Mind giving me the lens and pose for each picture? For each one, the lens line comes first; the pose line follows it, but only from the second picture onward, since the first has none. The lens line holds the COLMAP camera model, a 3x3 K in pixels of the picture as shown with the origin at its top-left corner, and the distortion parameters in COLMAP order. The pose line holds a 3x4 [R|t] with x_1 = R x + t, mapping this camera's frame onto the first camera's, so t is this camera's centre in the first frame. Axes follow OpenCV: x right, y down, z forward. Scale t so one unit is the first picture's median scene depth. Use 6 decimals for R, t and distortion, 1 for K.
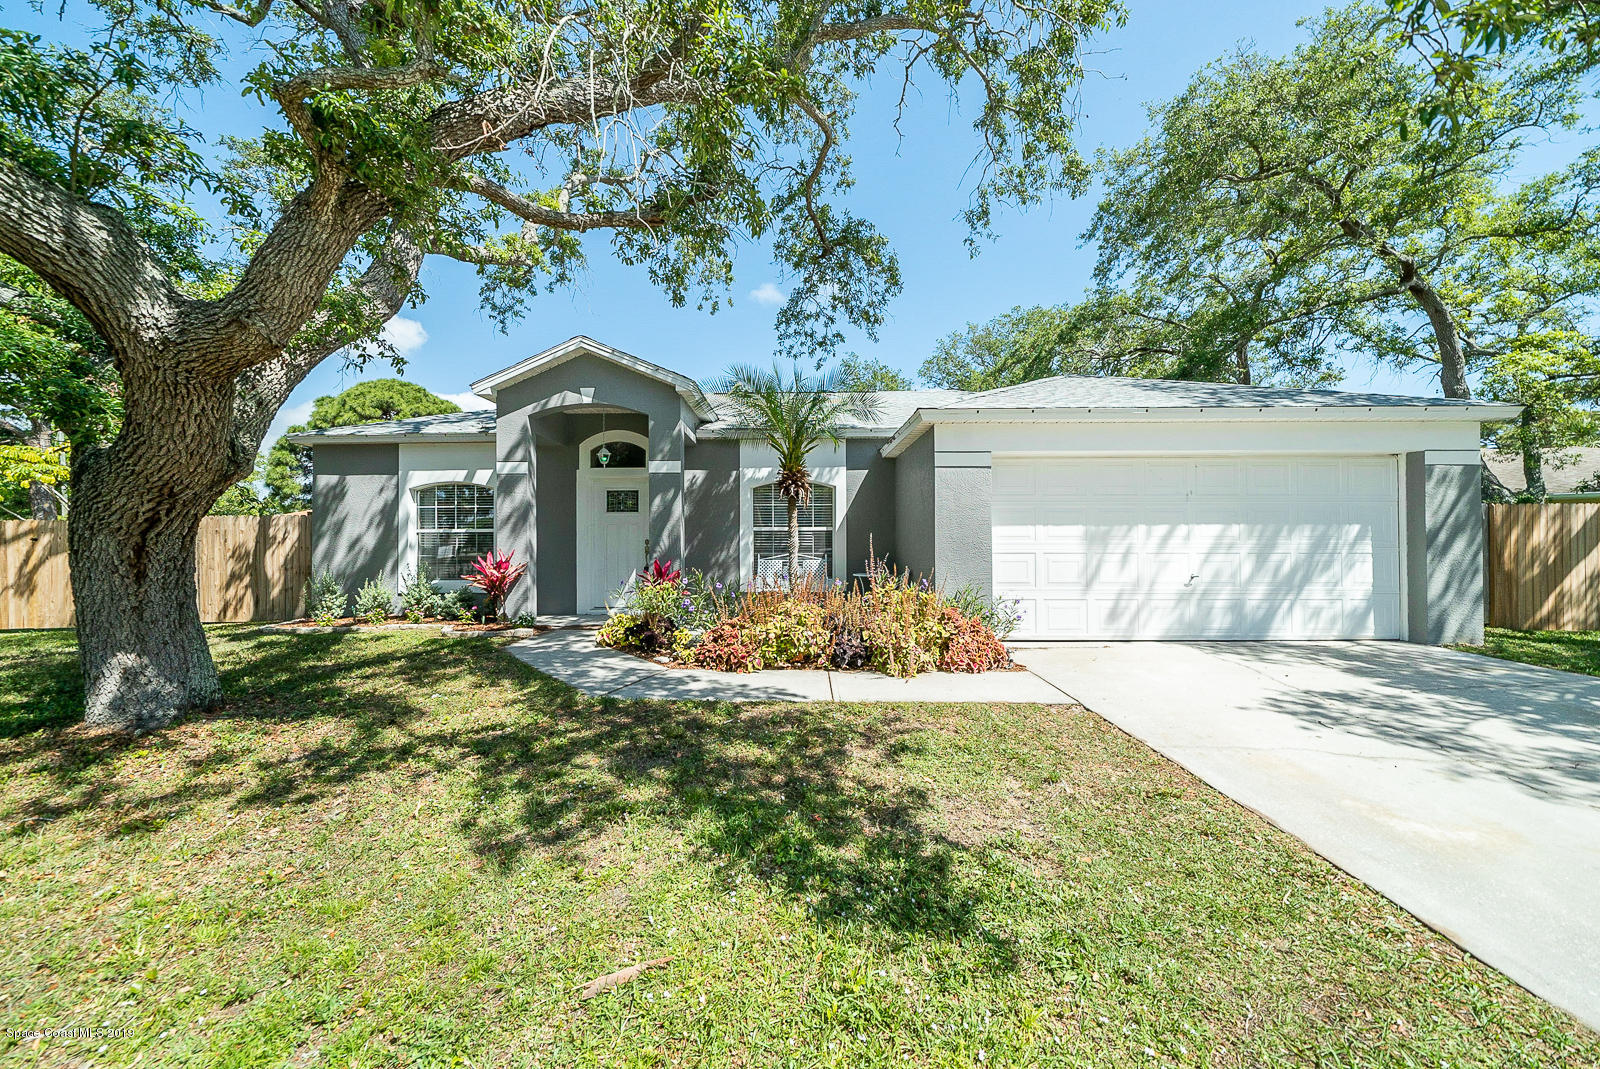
lens RADIAL K [[562.0, 0, 825.1], [0, 562.0, 534.4], [0, 0, 1]] dist [-0.001122, -0.000084]
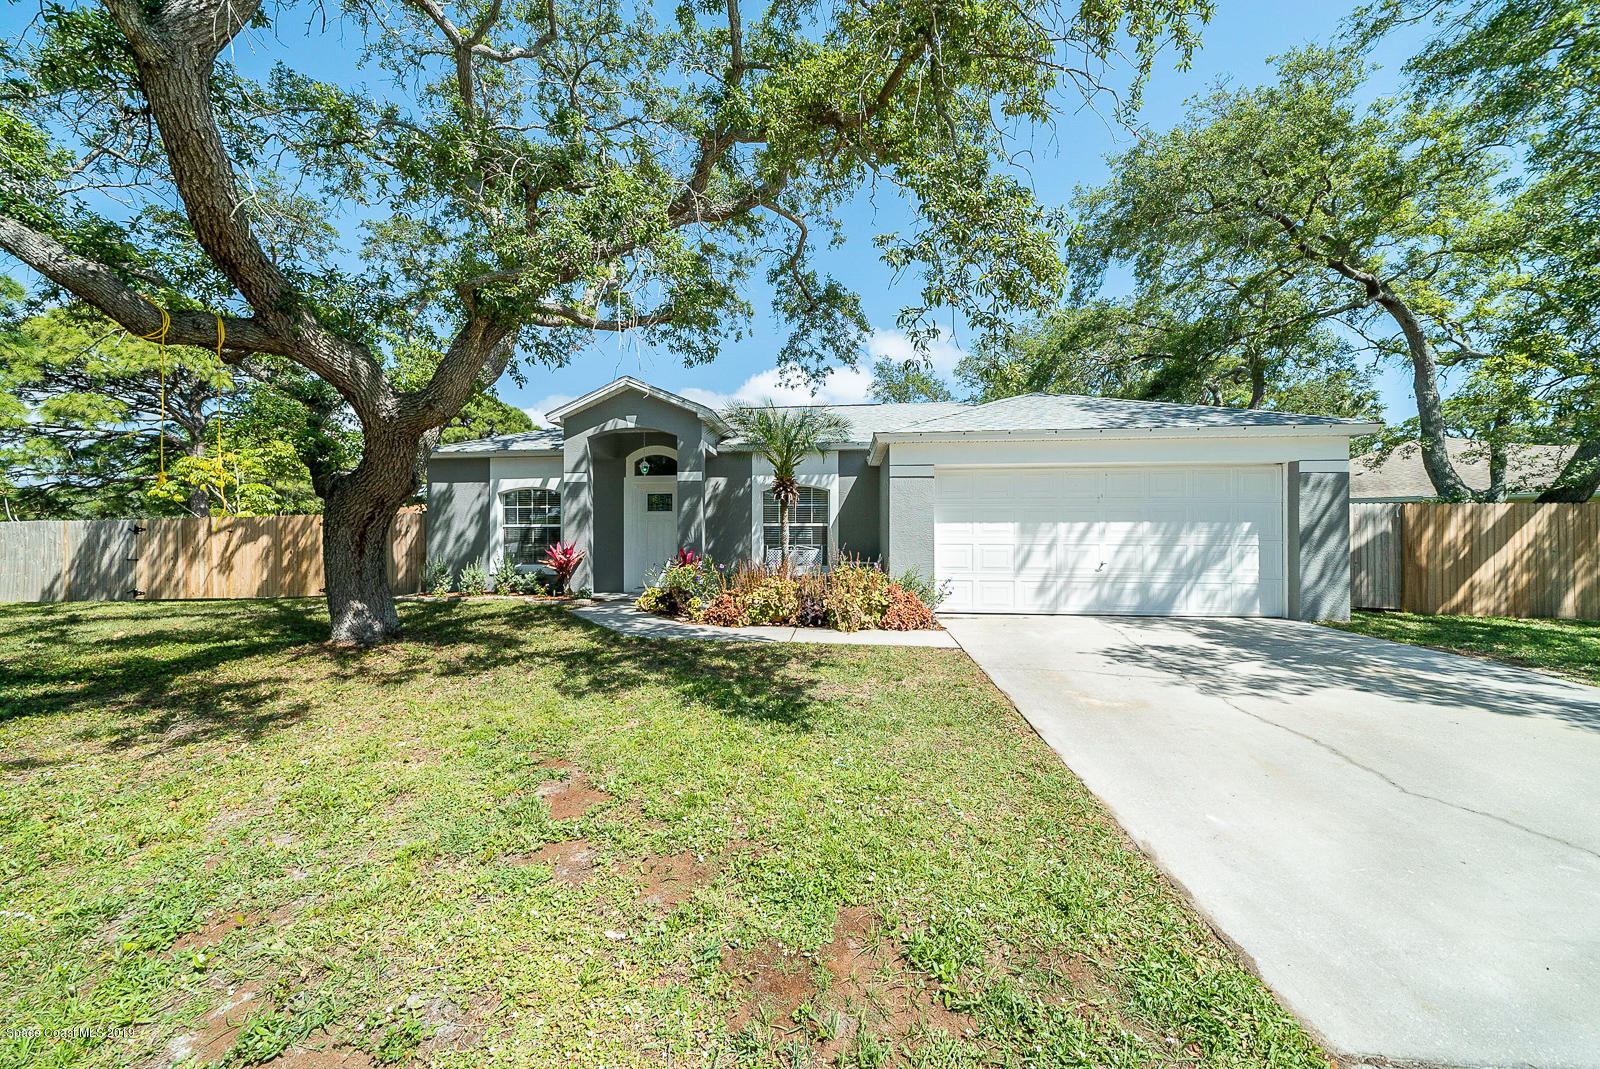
lens RADIAL K [[562.0, 0, 825.1], [0, 562.0, 534.4], [0, 0, 1]] dist [-0.001122, -0.000084]
pose [[0.996657, 0.003335, -0.081627, 0.136058], [-0.002754, 0.999970, 0.007222, 0.002271], [0.081649, -0.006973, 0.996637, -0.269964]]
